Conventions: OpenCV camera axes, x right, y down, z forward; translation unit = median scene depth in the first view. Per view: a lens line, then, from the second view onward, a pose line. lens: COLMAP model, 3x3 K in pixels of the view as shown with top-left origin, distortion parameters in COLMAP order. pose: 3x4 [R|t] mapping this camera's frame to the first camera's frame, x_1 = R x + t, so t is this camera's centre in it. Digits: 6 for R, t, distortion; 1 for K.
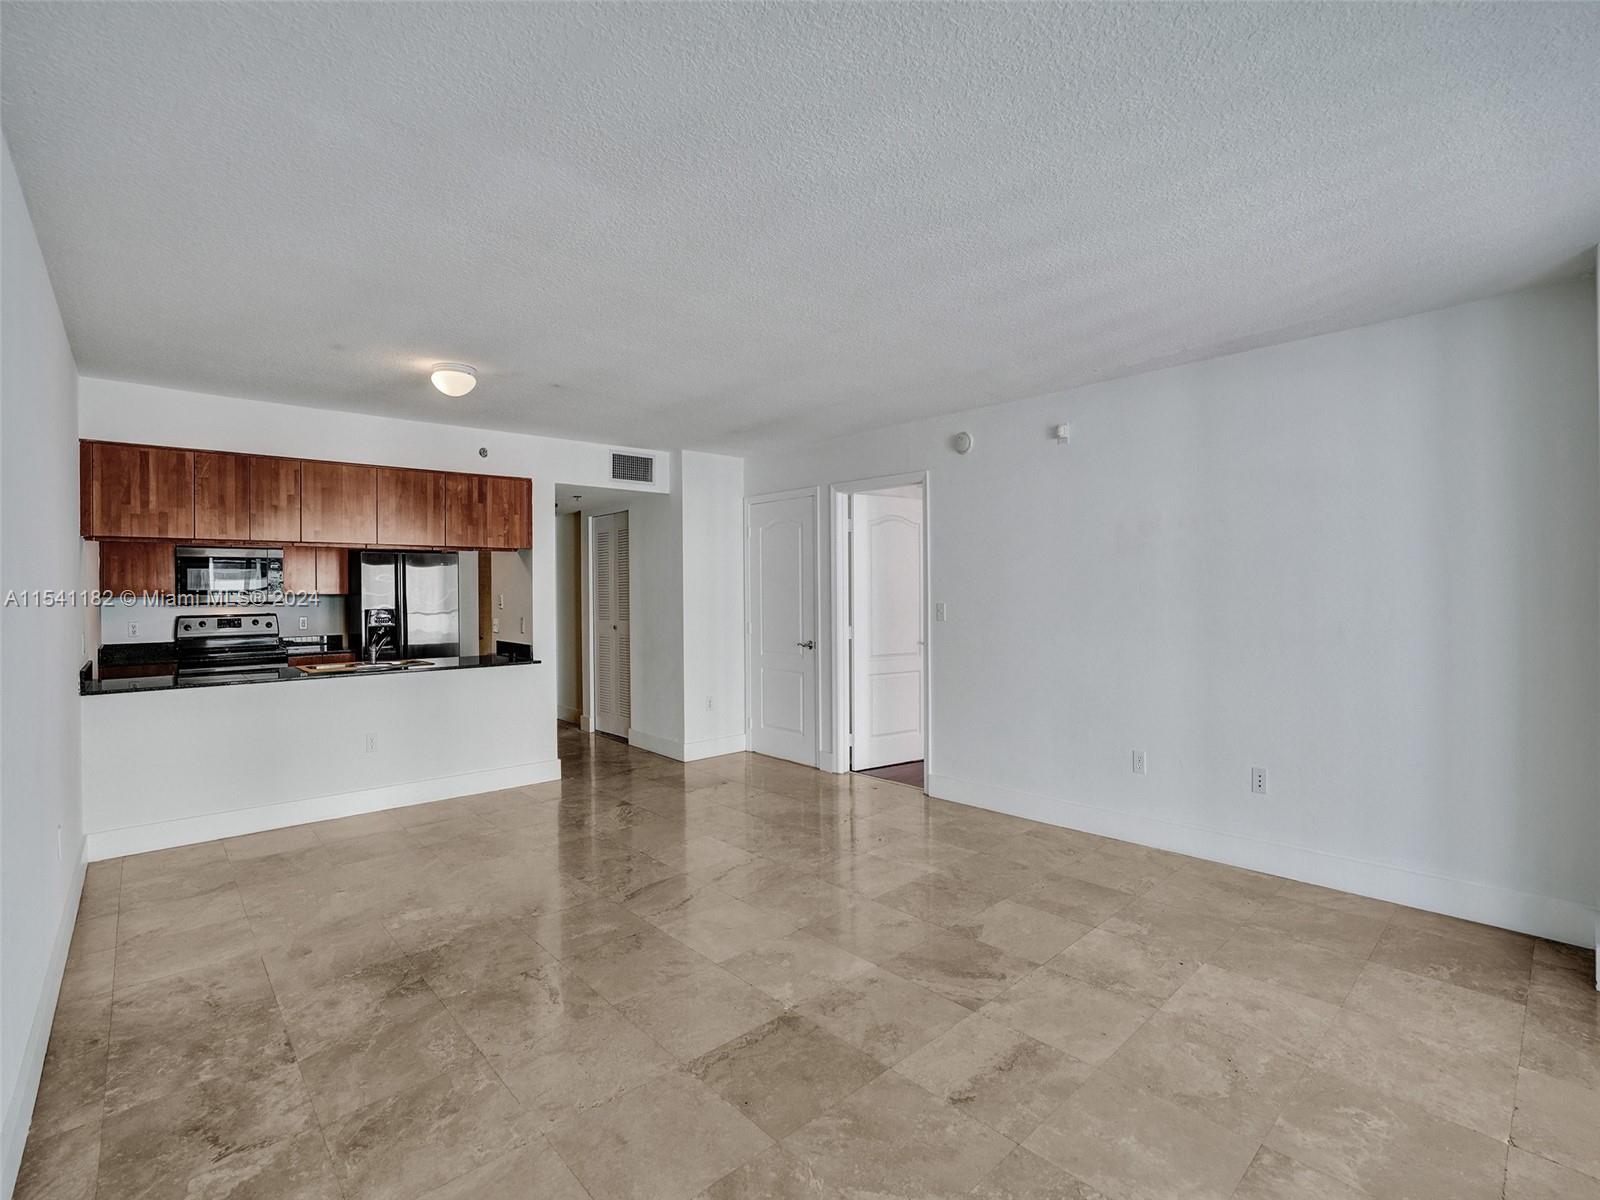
lens RADIAL K [[747.6, 0, 793.1], [0, 747.6, 596.4], [0, 0, 1]] dist [-0.058138, 0.021402]
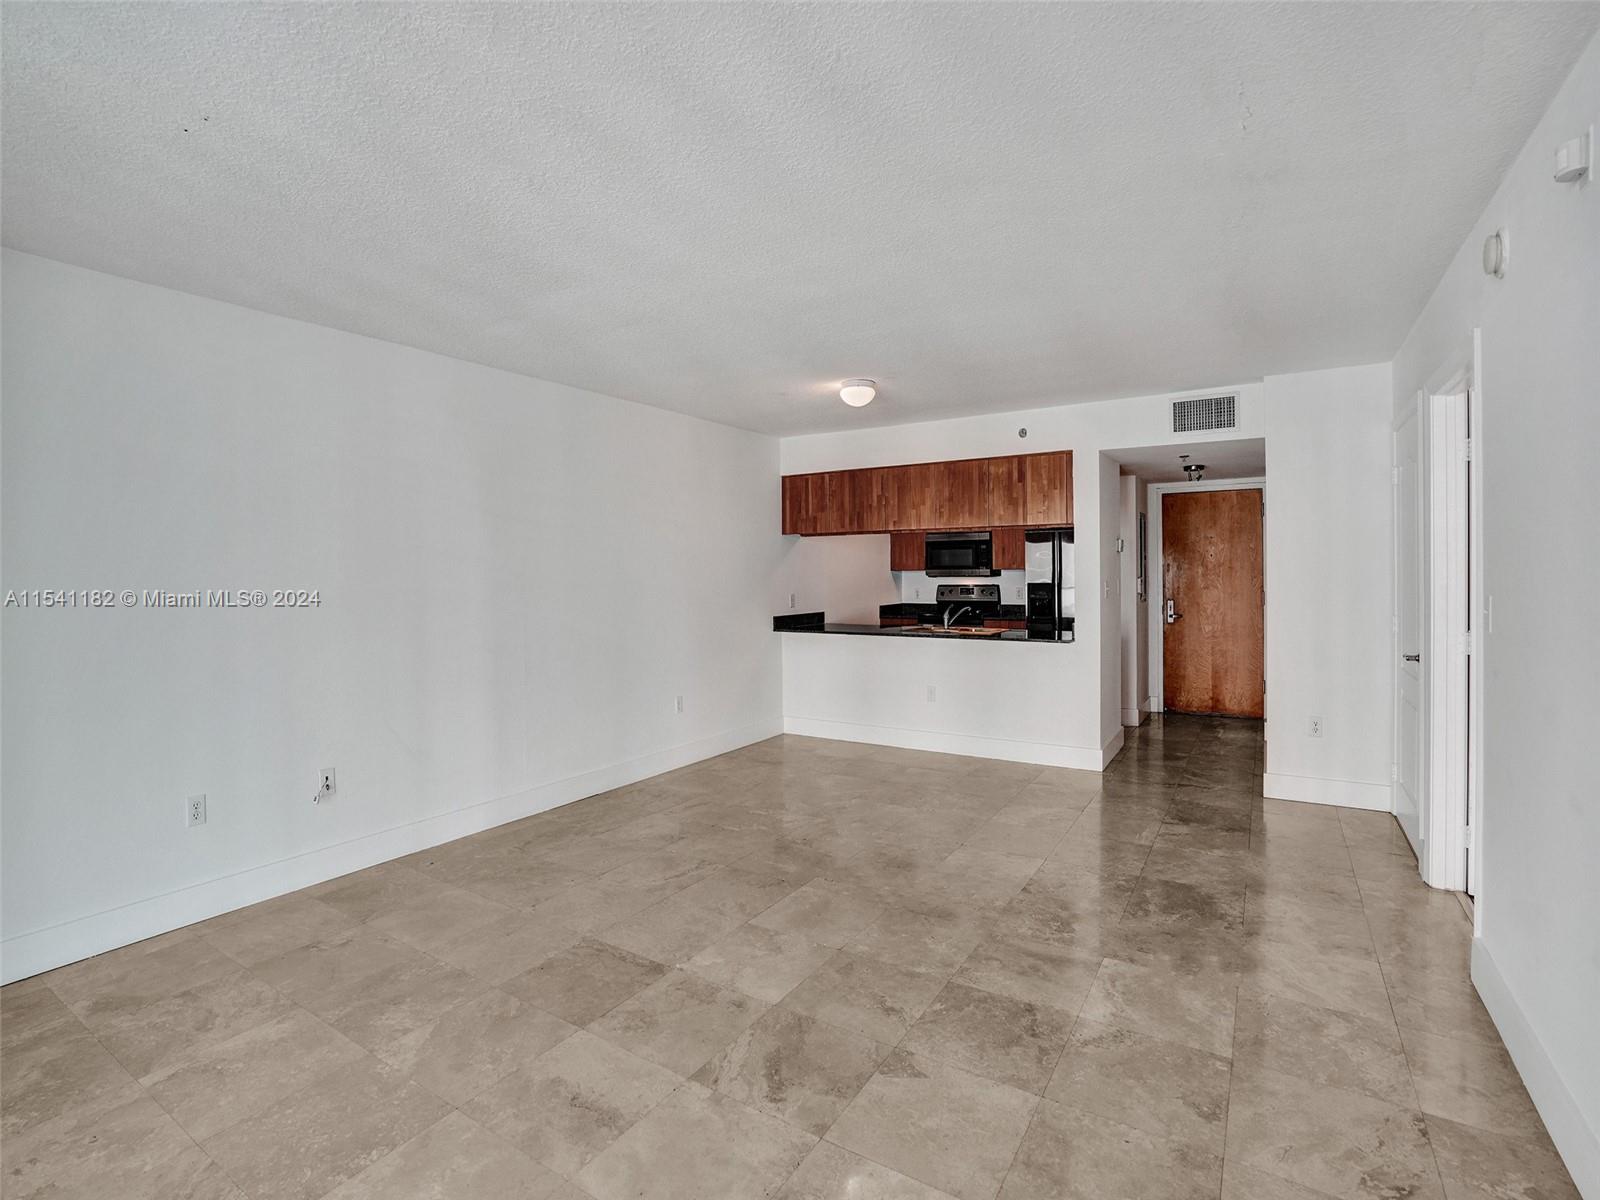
lens RADIAL K [[747.6, 0, 800.5], [0, 747.6, 599.0], [0, 0, 1]] dist [-0.058138, 0.021402]
pose [[0.271206, 0.042390, -0.961588, 0.598940], [0.002067, 0.999002, 0.044623, -0.013250], [0.962519, -0.014090, 0.270847, 0.506118]]
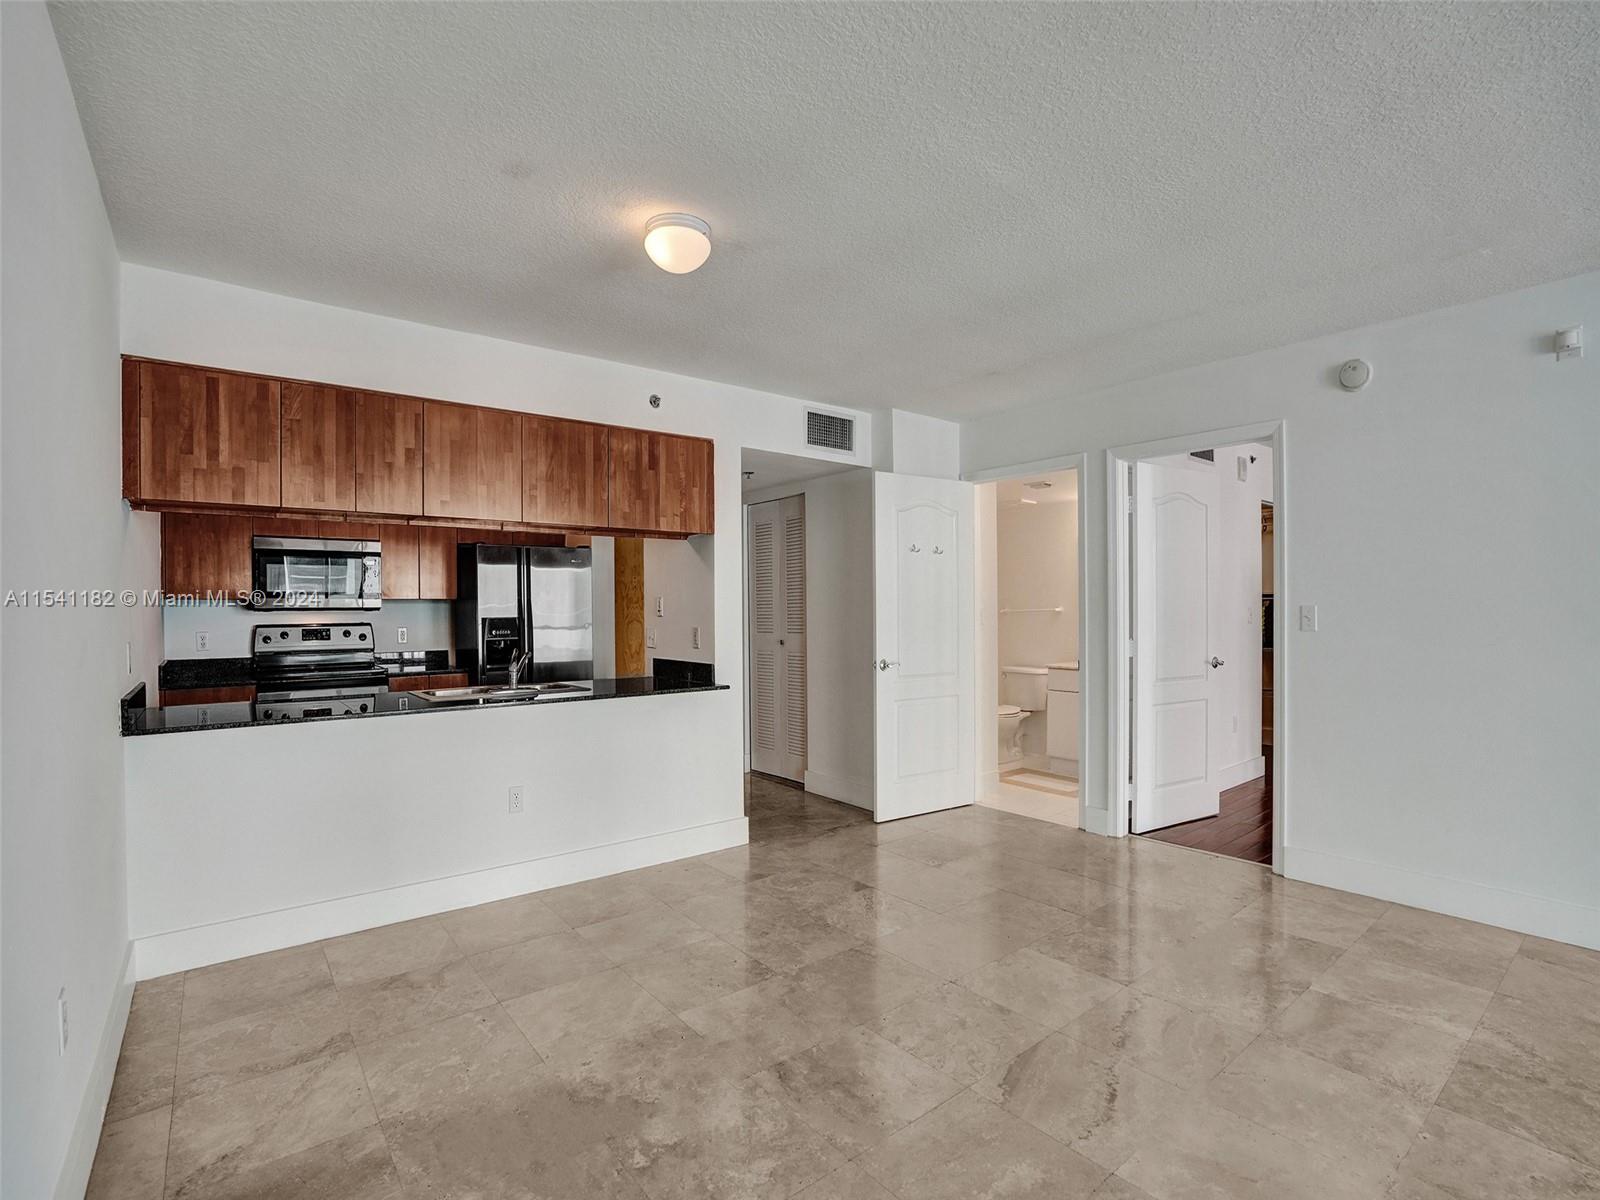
lens RADIAL K [[747.6, 0, 793.9], [0, 747.6, 621.9], [0, 0, 1]] dist [-0.058138, 0.021402]
pose [[0.998022, 0.002080, -0.062827, -0.280471], [-0.001671, 0.999977, 0.006566, 0.023730], [0.062840, -0.006448, 0.998003, 0.320733]]
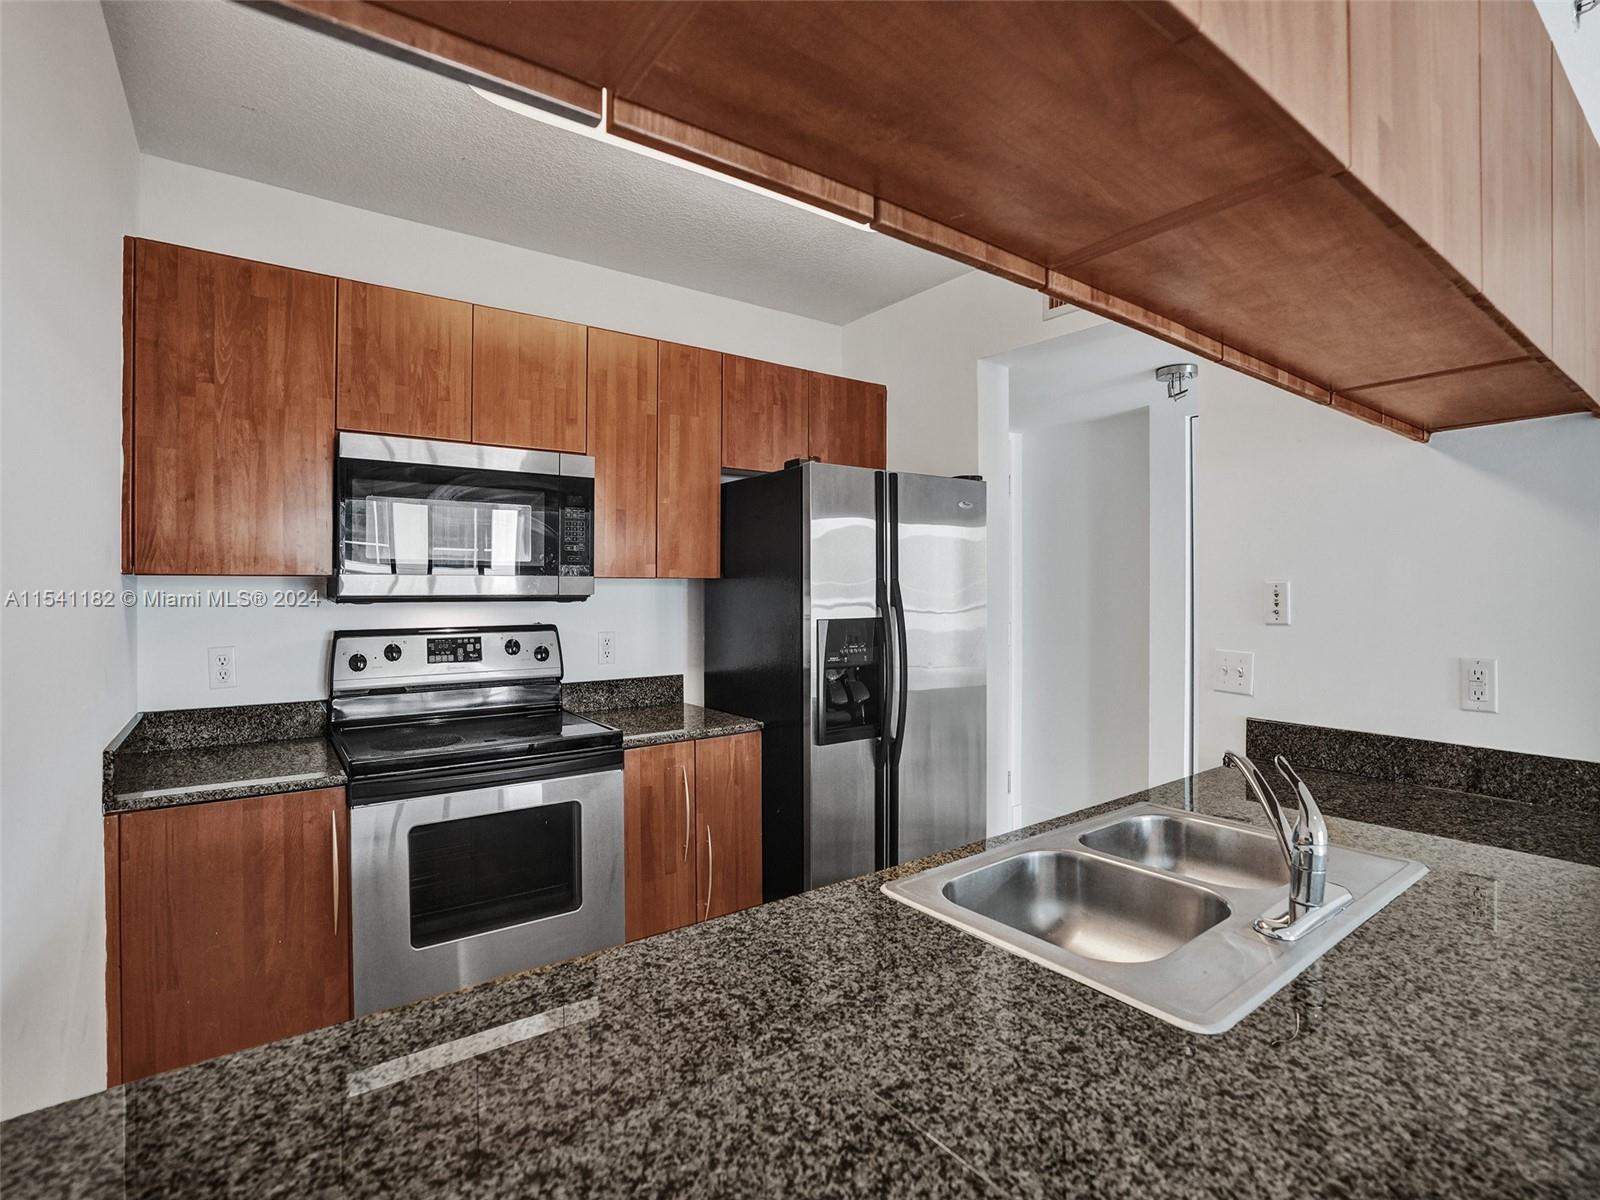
lens RADIAL K [[747.6, 0, 803.2], [0, 747.6, 623.6], [0, 0, 1]] dist [-0.058138, 0.021402]
pose [[0.996142, 0.013256, -0.086745, -0.794163], [-0.009627, 0.999066, 0.042126, 0.006315], [0.087222, -0.041129, 0.995340, 0.892112]]
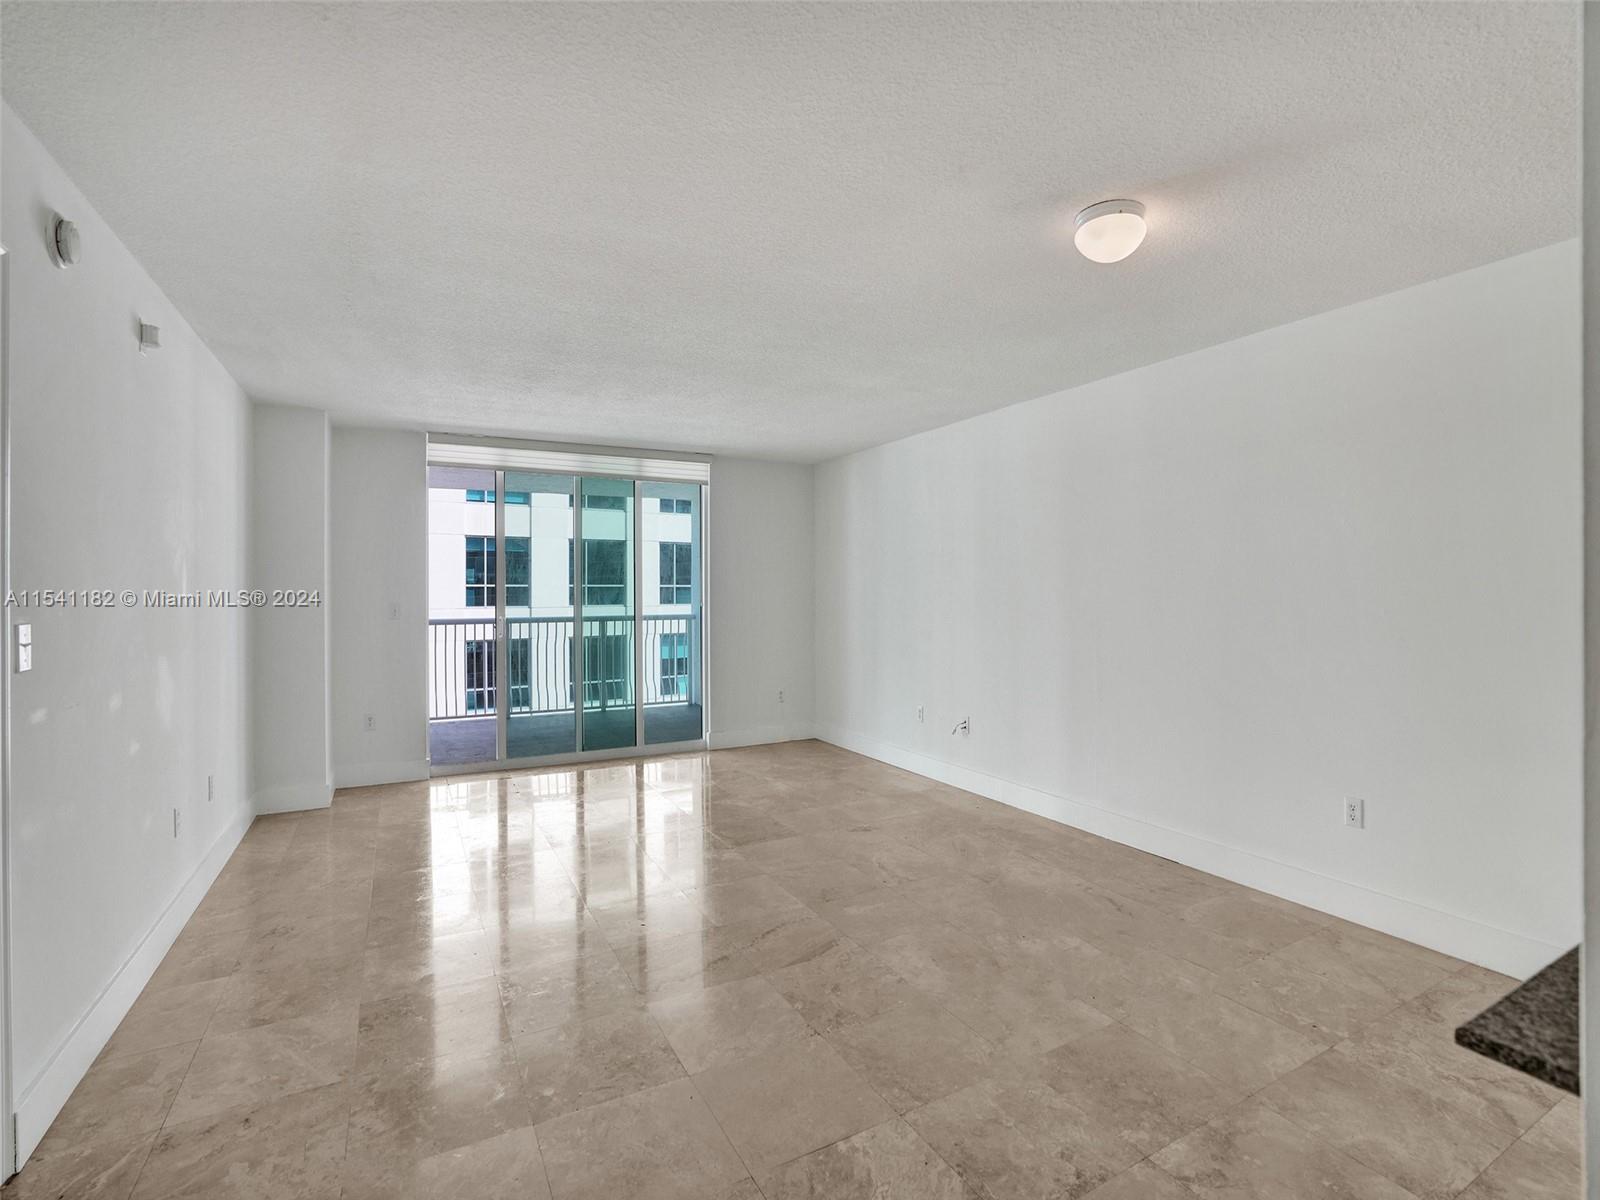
lens RADIAL K [[747.6, 0, 803.5], [0, 747.6, 602.4], [0, 0, 1]] dist [-0.058138, 0.021402]
pose [[-0.973527, 0.014698, 0.228099, -0.305607], [0.018294, 0.999739, 0.013657, -0.000232], [-0.227838, 0.017468, -0.973542, 1.444570]]
